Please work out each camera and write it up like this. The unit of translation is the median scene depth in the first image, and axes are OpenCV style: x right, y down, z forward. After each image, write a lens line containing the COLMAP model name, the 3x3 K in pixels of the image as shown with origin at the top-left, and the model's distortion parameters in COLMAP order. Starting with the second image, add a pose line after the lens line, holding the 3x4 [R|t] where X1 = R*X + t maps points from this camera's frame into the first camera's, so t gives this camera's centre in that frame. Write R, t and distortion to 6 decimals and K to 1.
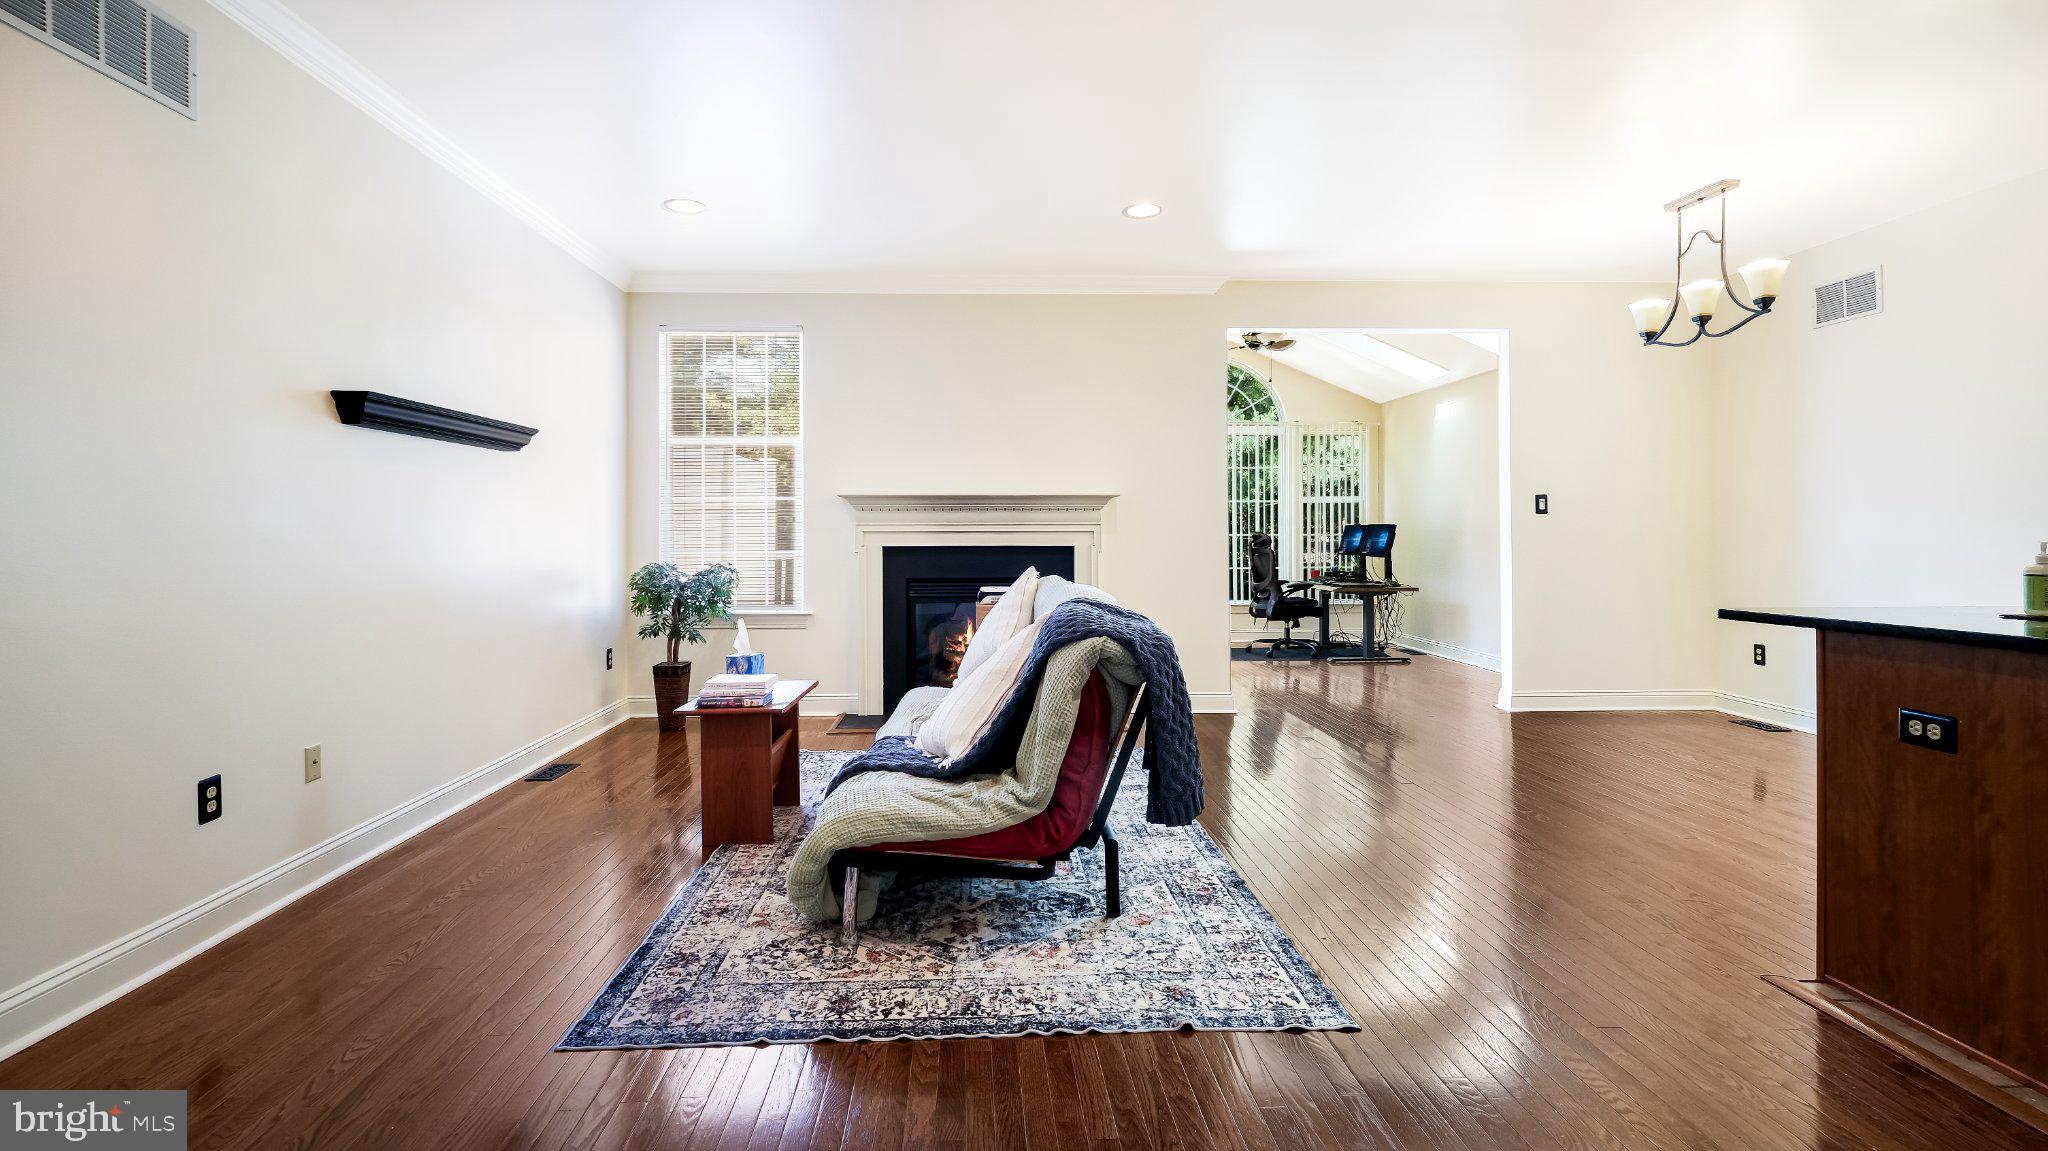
lens RADIAL K [[915.3, 0, 998.0], [0, 915.3, 526.2], [0, 0, 1]] dist [-0.001768, -0.000023]
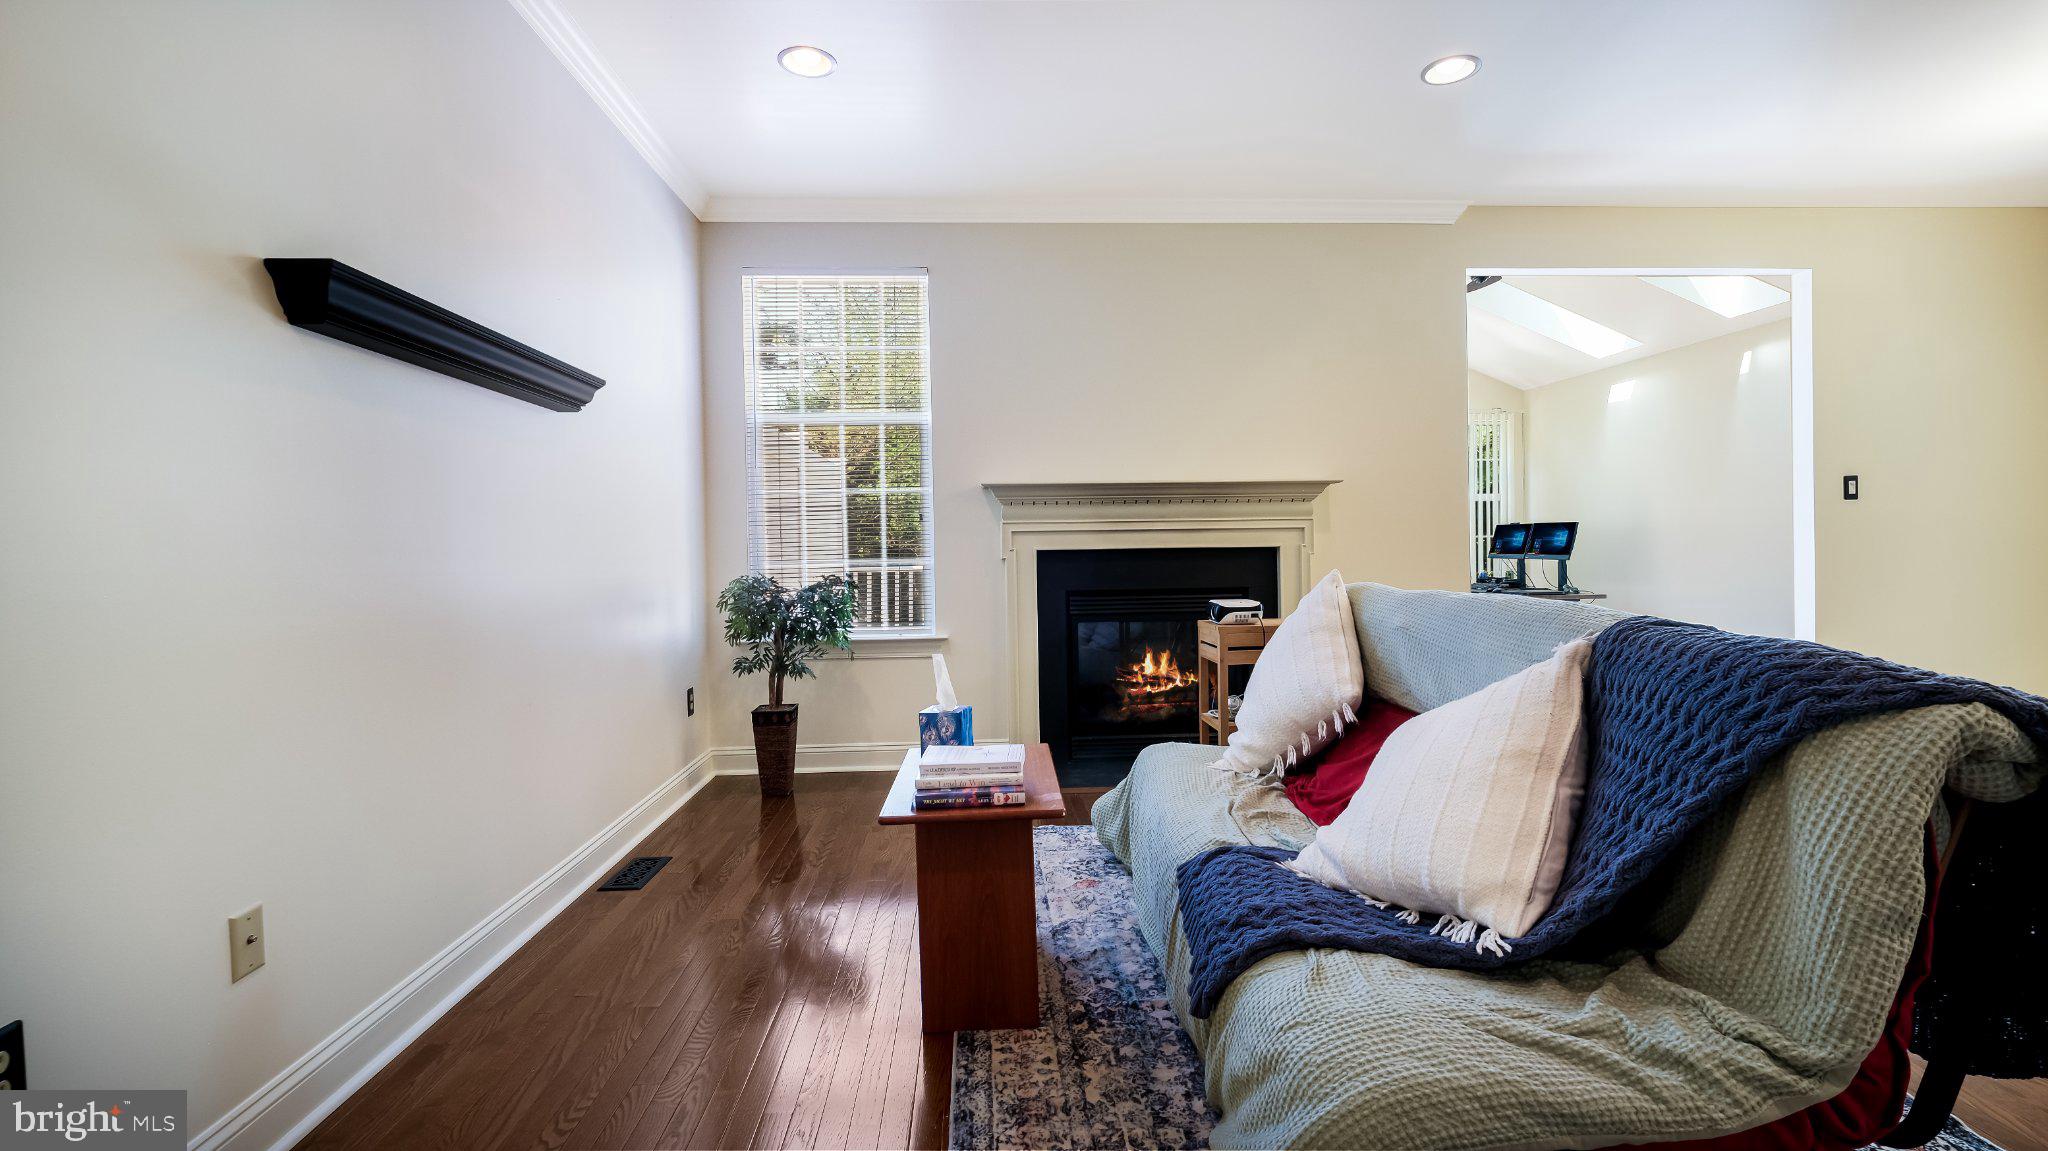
lens RADIAL K [[884.9, 0, 1020.5], [0, 884.9, 559.8], [0, 0, 1]] dist [-0.000674, -0.000053]
pose [[0.999617, -0.013649, 0.024073, -0.212367], [0.013164, 0.999710, 0.020176, 0.019770], [-0.024341, -0.019852, 0.999507, 0.331721]]
